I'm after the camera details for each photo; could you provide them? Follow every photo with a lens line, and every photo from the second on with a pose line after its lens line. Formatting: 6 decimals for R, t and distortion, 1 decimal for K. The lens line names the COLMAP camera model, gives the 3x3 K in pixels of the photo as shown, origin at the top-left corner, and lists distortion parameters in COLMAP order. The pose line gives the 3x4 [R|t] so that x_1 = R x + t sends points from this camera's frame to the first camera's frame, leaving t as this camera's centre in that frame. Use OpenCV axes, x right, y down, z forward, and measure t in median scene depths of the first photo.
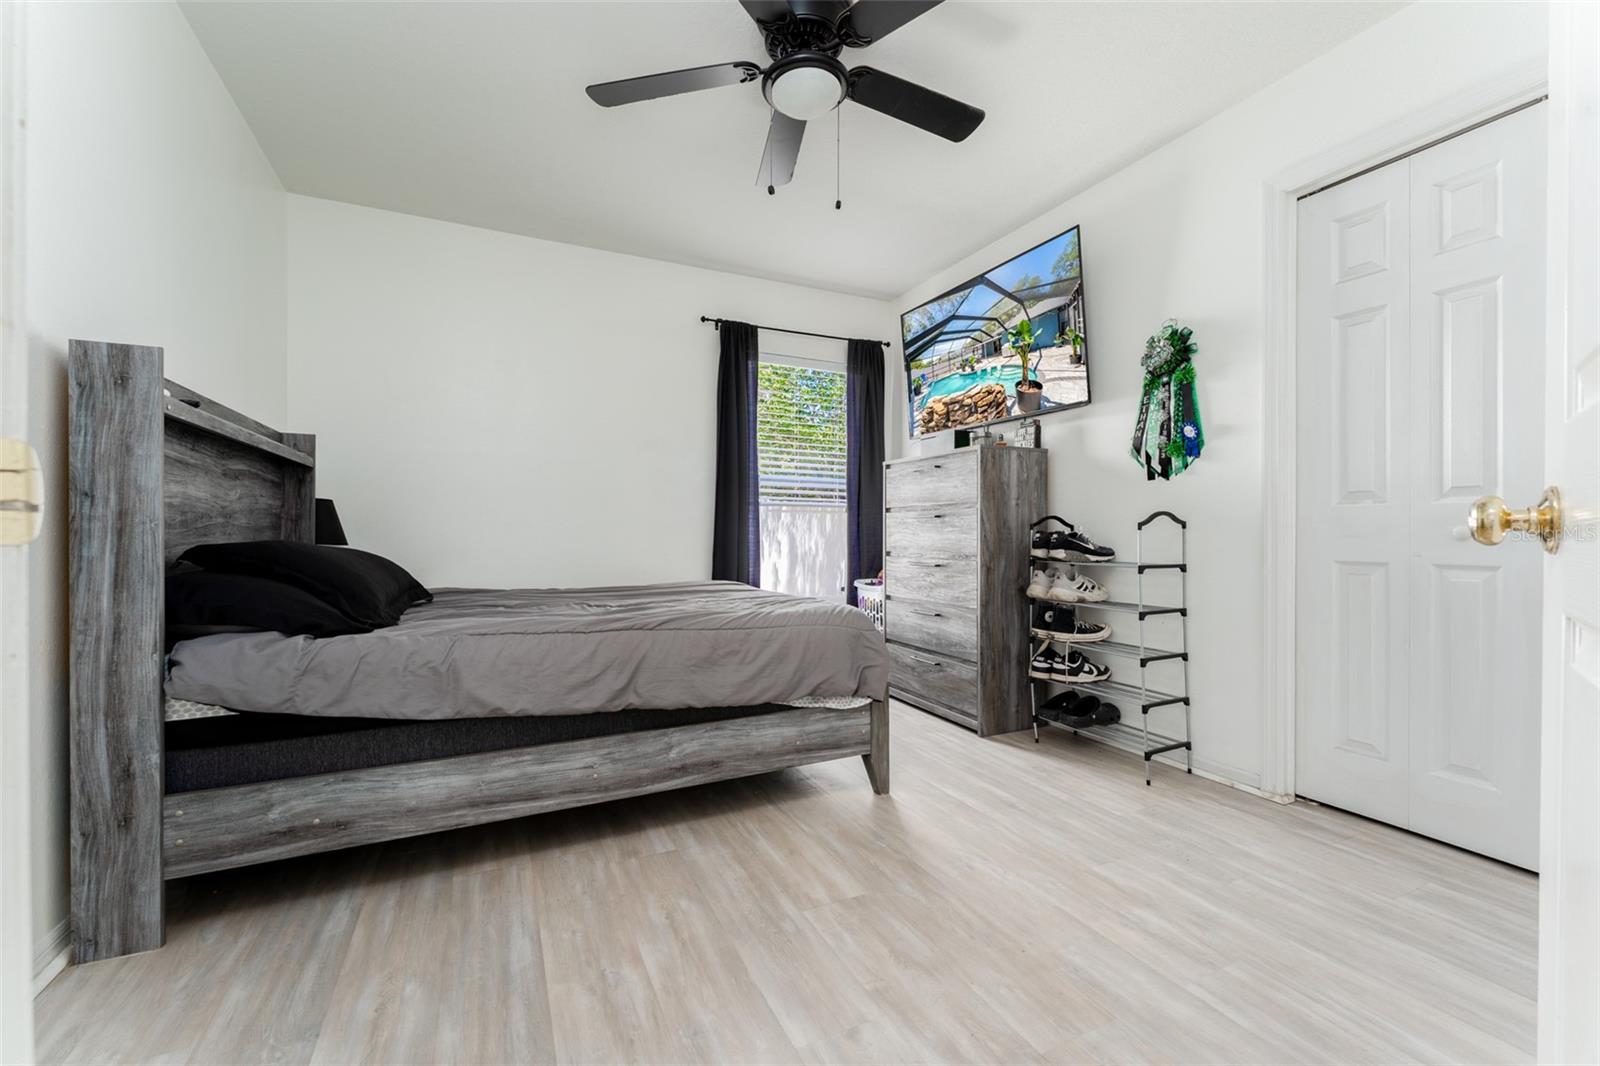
lens RADIAL K [[658.5, 0, 793.6], [0, 658.5, 531.7], [0, 0, 1]] dist [-0.000155, -0.000152]
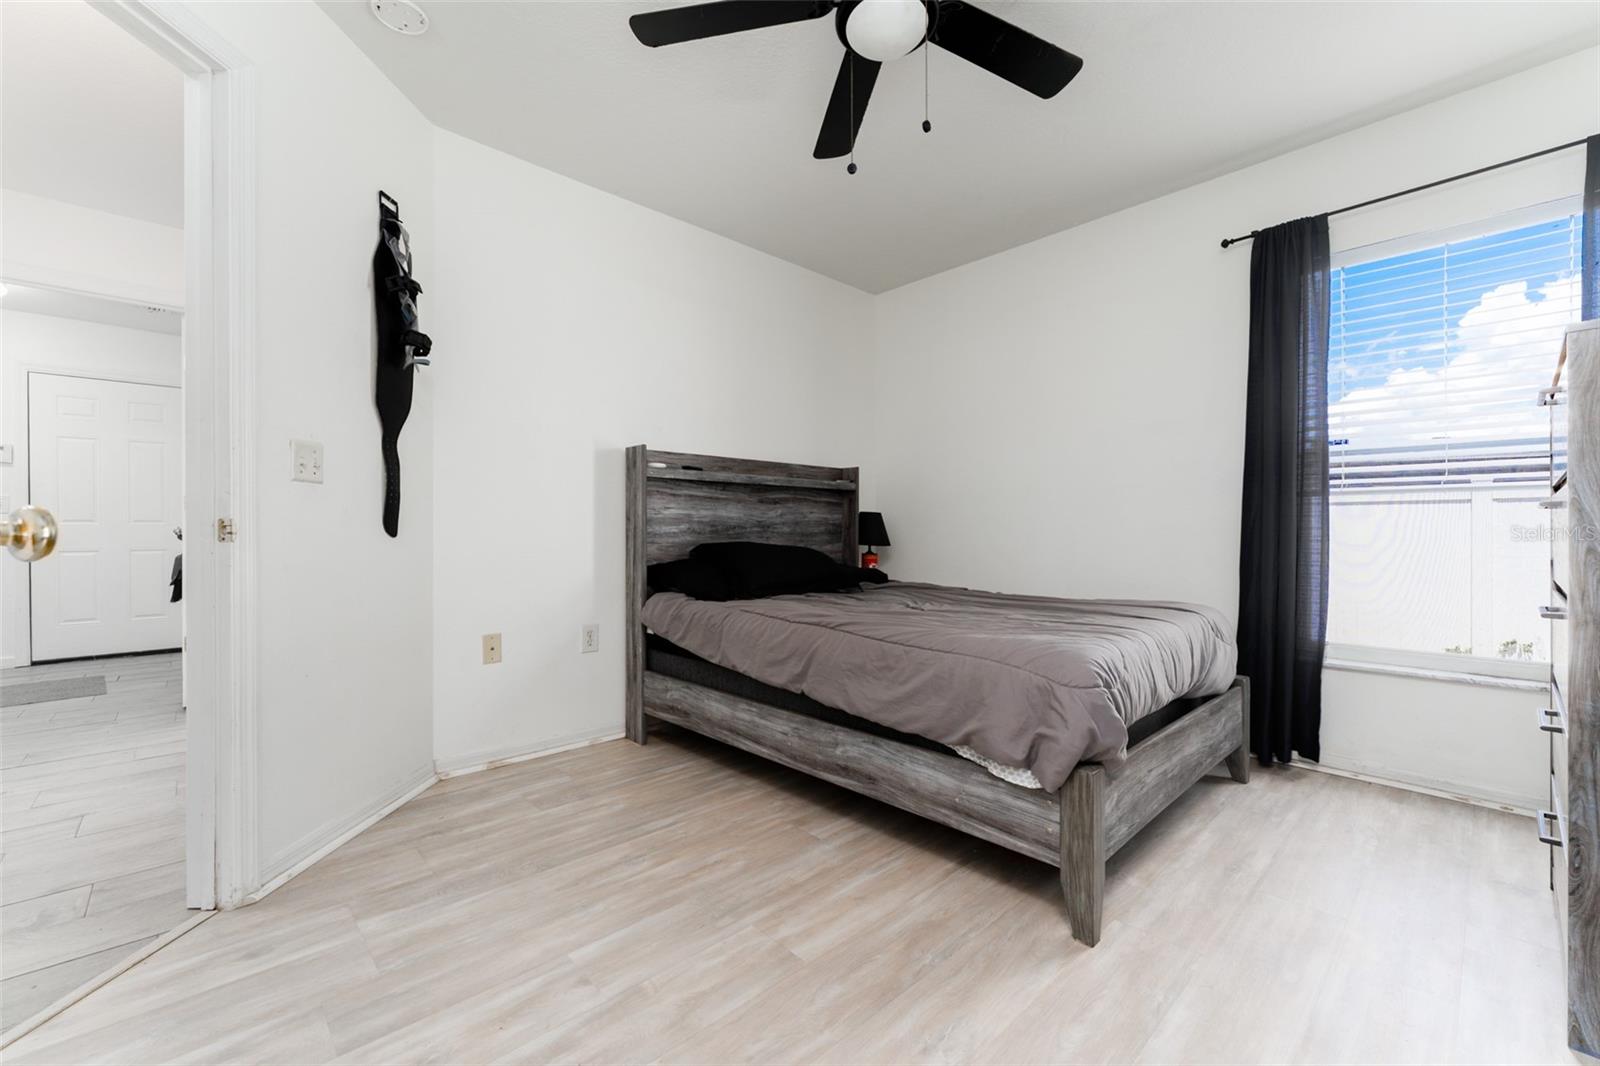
lens RADIAL K [[658.5, 0, 793.6], [0, 658.5, 531.7], [0, 0, 1]] dist [-0.000155, -0.000152]
pose [[0.288486, -0.003866, -0.957476, 0.826221], [0.001045, 0.999993, -0.003722, -0.005819], [0.957484, 0.000073, 0.288488, 0.657450]]
